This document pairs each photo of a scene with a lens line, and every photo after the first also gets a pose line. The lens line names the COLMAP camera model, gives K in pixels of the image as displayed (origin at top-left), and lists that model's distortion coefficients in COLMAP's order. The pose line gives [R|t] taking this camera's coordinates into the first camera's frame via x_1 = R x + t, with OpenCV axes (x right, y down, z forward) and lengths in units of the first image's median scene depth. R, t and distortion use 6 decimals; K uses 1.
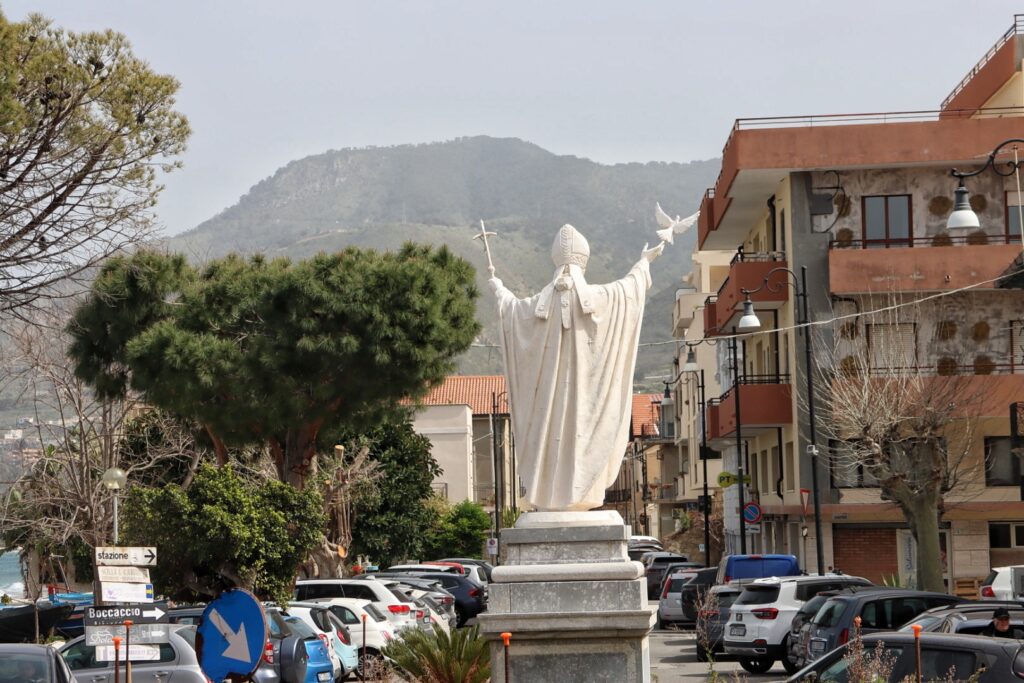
lens RADIAL K [[3132.1, 0, 517.0], [0, 3132.1, 349.8], [0, 0, 1]] dist [0.683892, 0.000000]
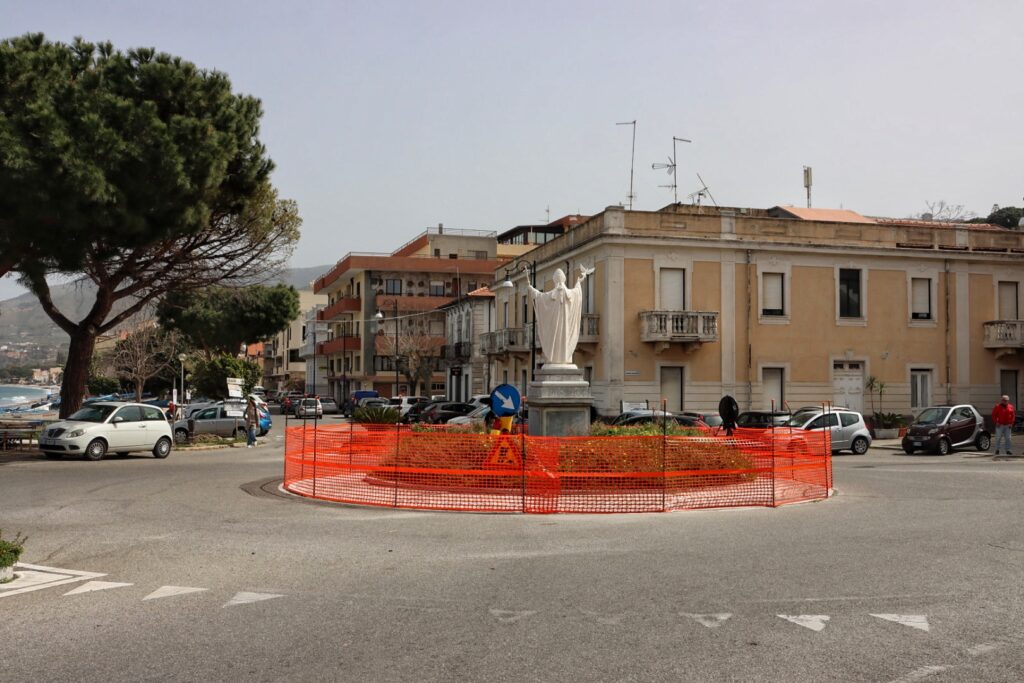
lens RADIAL K [[973.7, 0, 506.3], [0, 973.7, 347.4], [0, 0, 1]] dist [0.003646, 0.000000]
pose [[0.952562, 0.040336, 0.301660, -0.110645], [-0.044797, 0.998965, 0.007882, 0.010661], [-0.301030, -0.021022, 0.953383, 0.045781]]
